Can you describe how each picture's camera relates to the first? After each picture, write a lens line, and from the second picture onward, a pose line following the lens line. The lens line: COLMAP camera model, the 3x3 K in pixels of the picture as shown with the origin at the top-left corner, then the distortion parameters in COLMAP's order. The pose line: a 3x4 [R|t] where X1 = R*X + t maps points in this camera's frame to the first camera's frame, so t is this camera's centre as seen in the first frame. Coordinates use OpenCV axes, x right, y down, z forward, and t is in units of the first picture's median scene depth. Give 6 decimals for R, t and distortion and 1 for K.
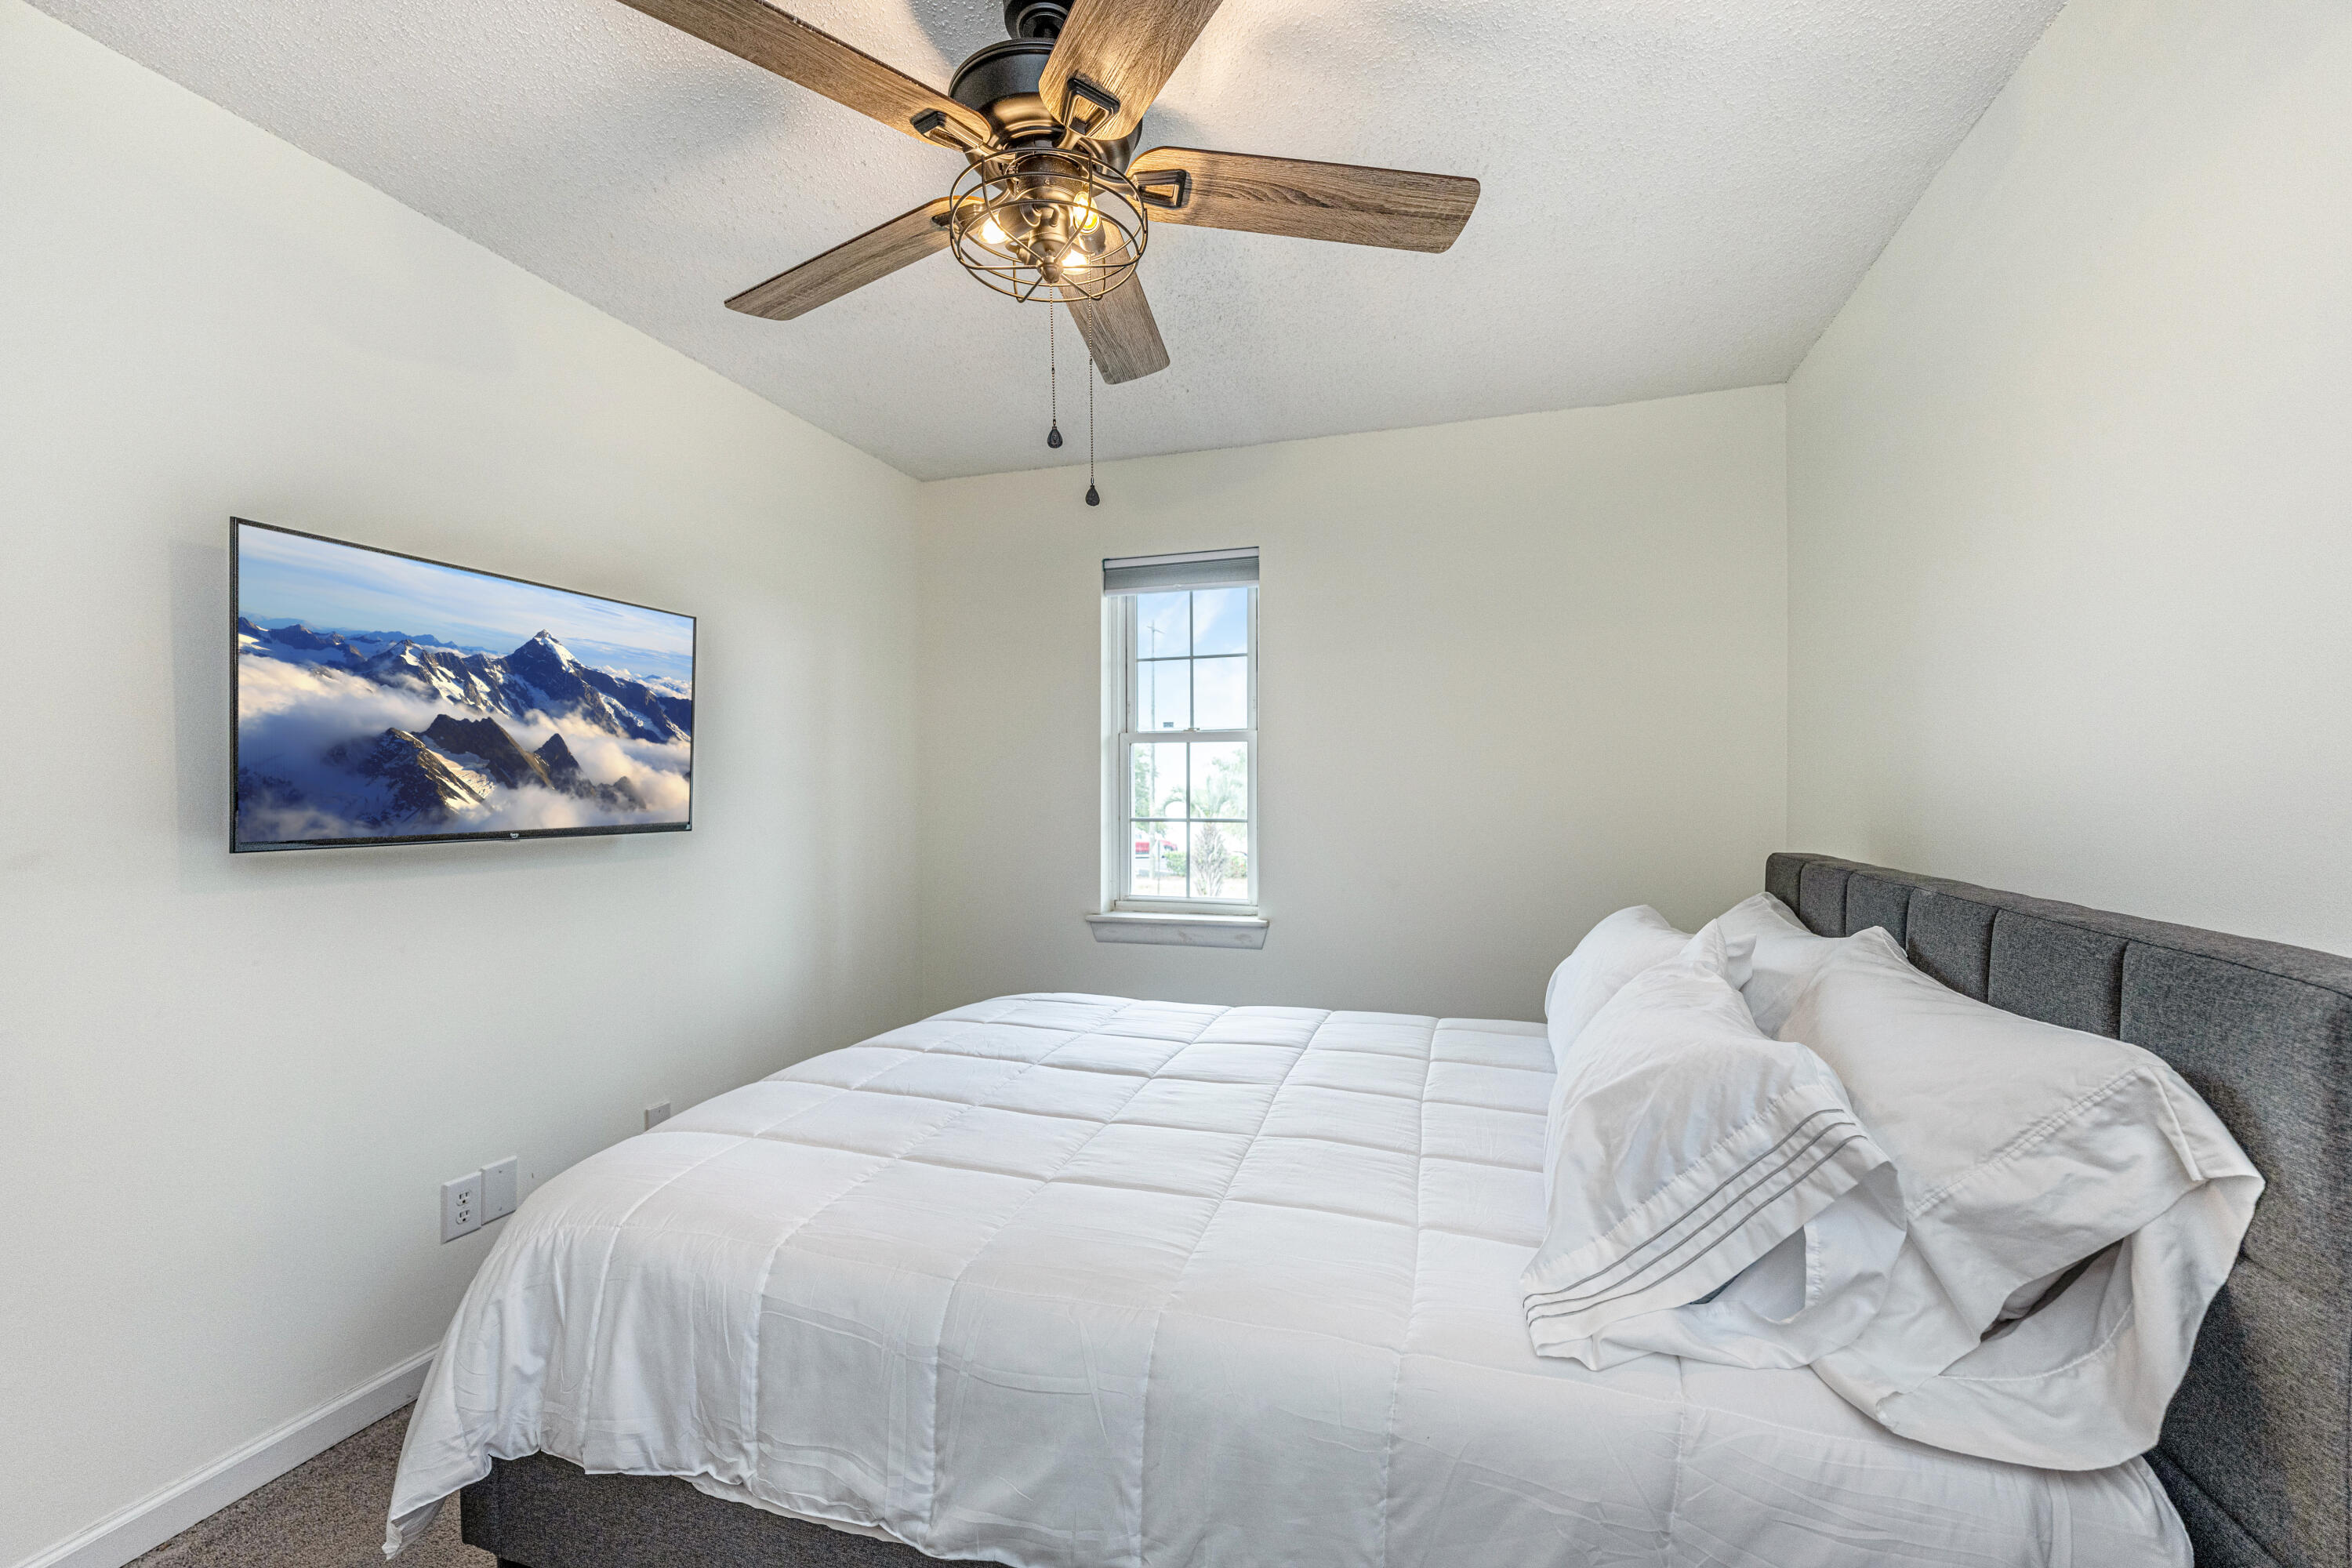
lens RADIAL K [[947.3, 0, 1168.7], [0, 947.3, 802.8], [0, 0, 1]] dist [-0.000774, 0.000500]
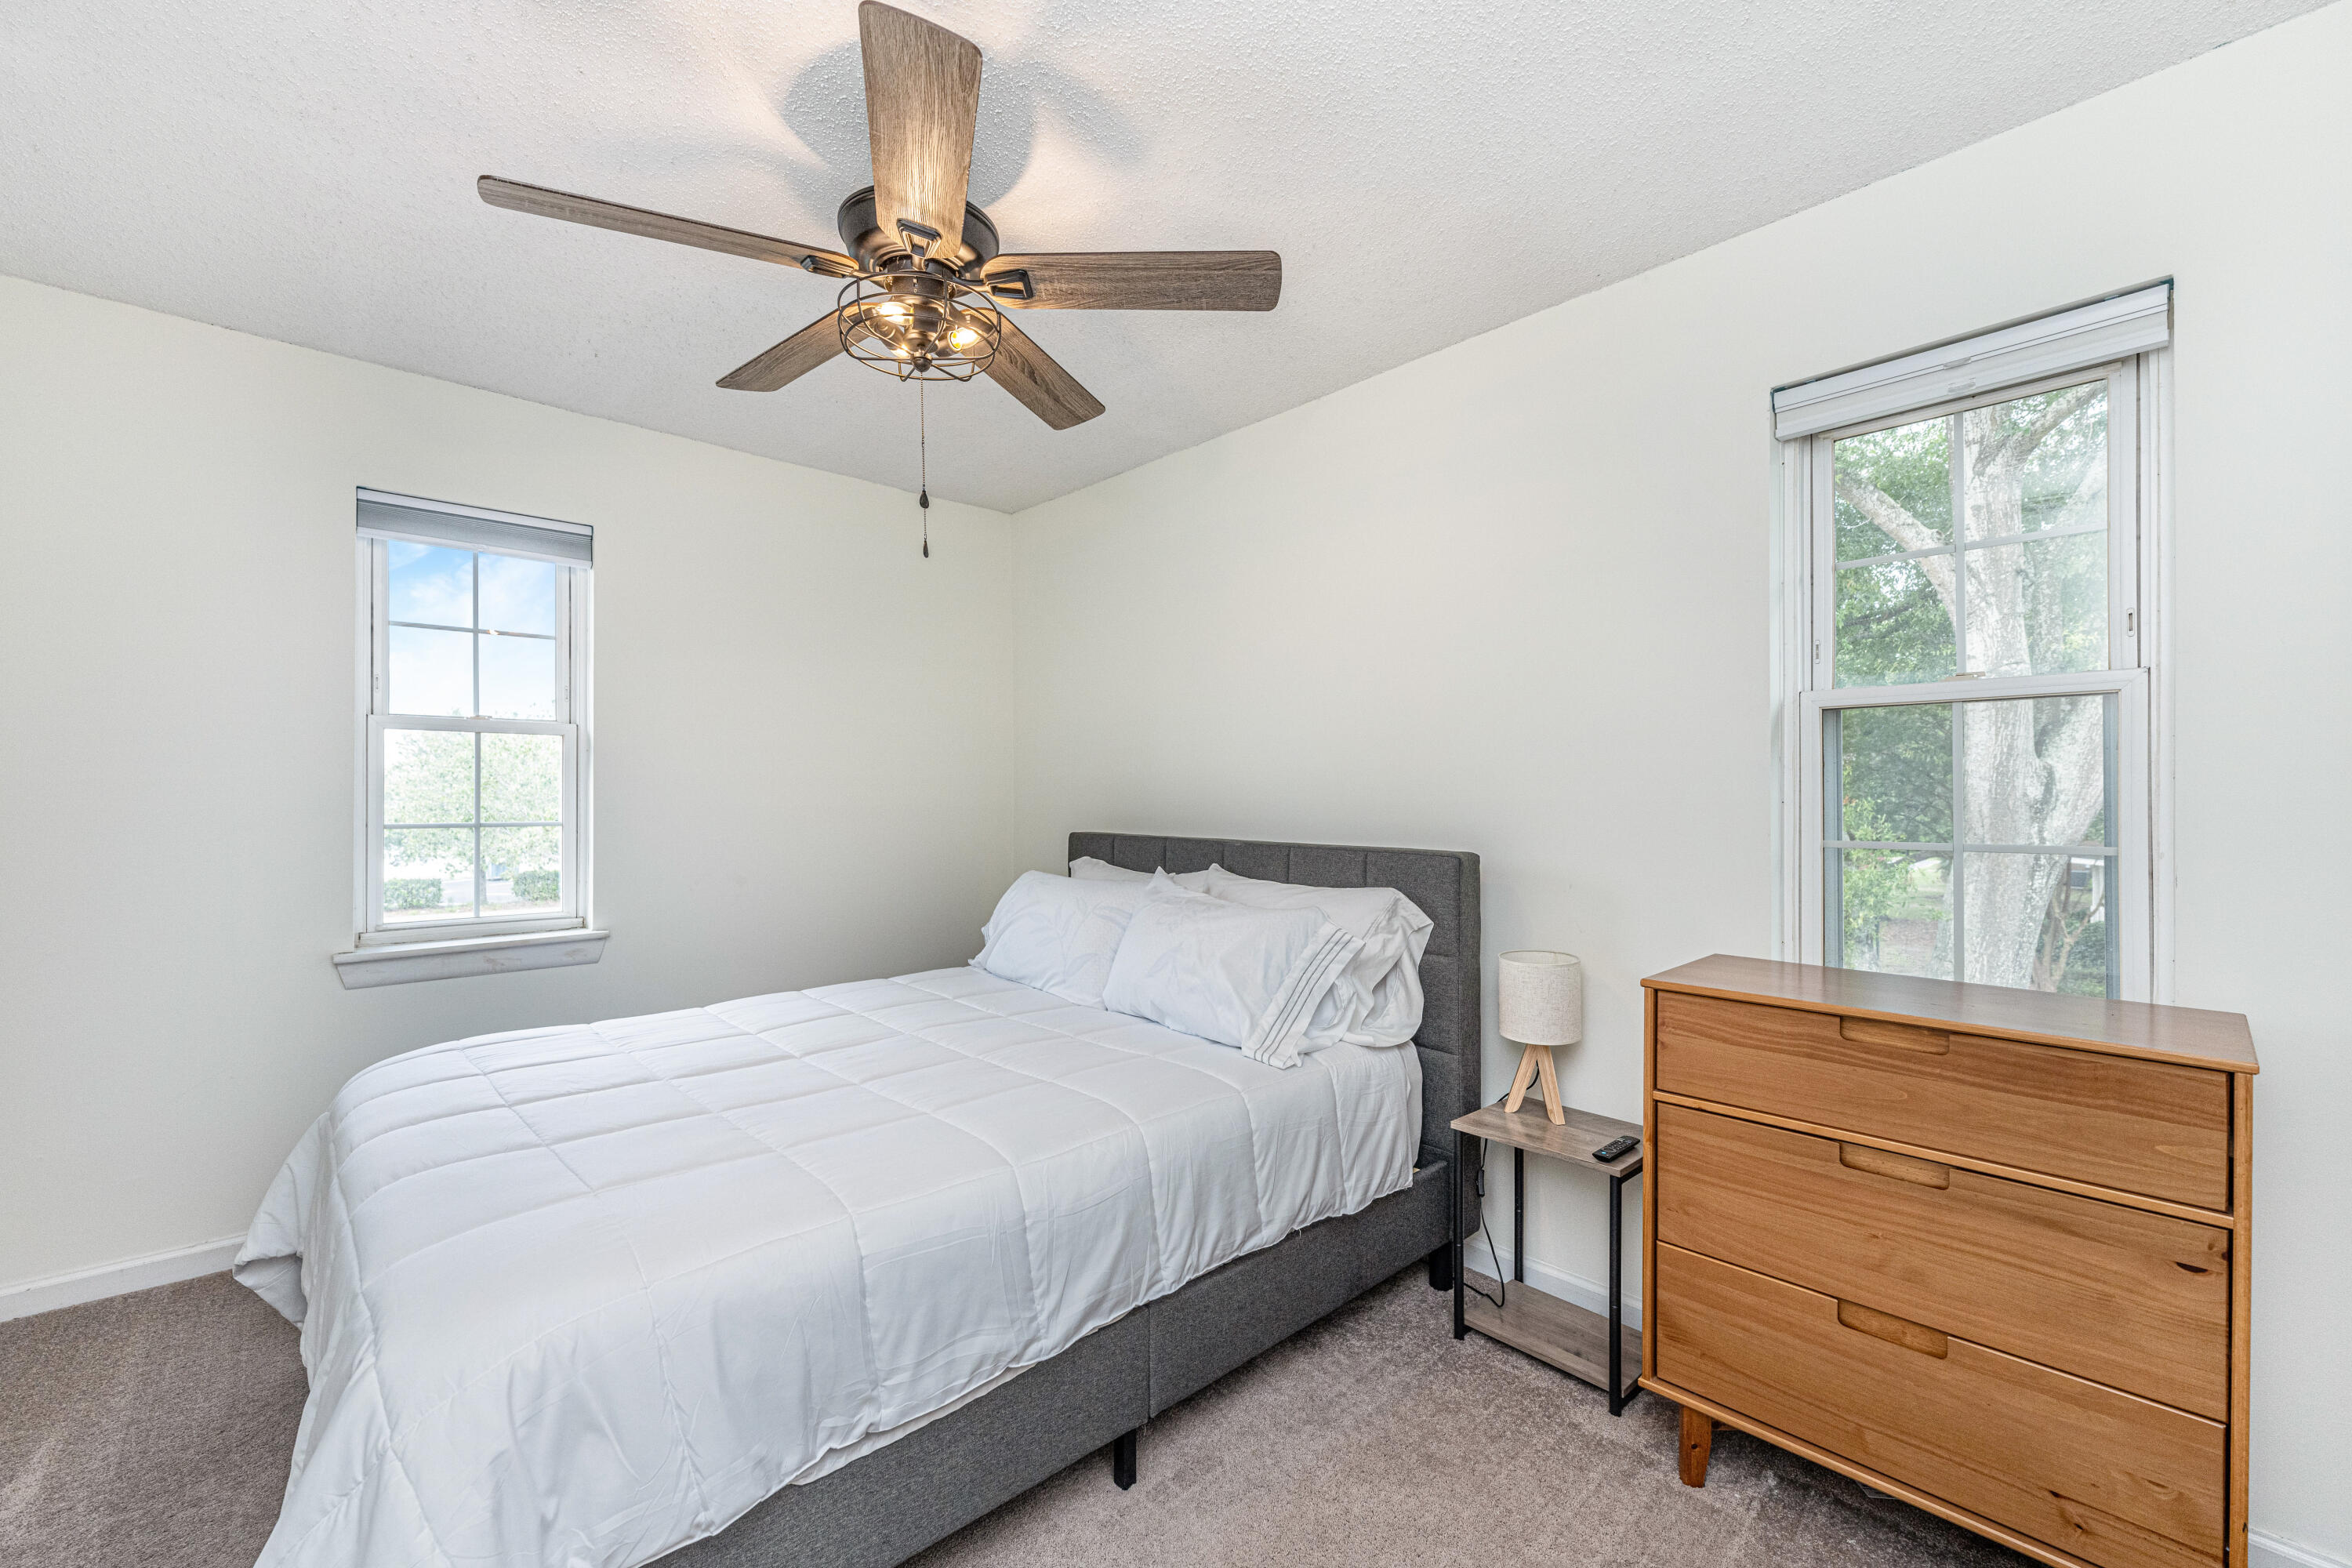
lens RADIAL K [[947.3, 0, 1177.5], [0, 947.3, 786.0], [0, 0, 1]] dist [-0.000774, 0.000500]
pose [[0.486910, 0.011421, 0.873378, -0.677395], [0.006511, 0.999839, -0.016705, 0.002505], [-0.873428, 0.013820, 0.486757, 0.087875]]
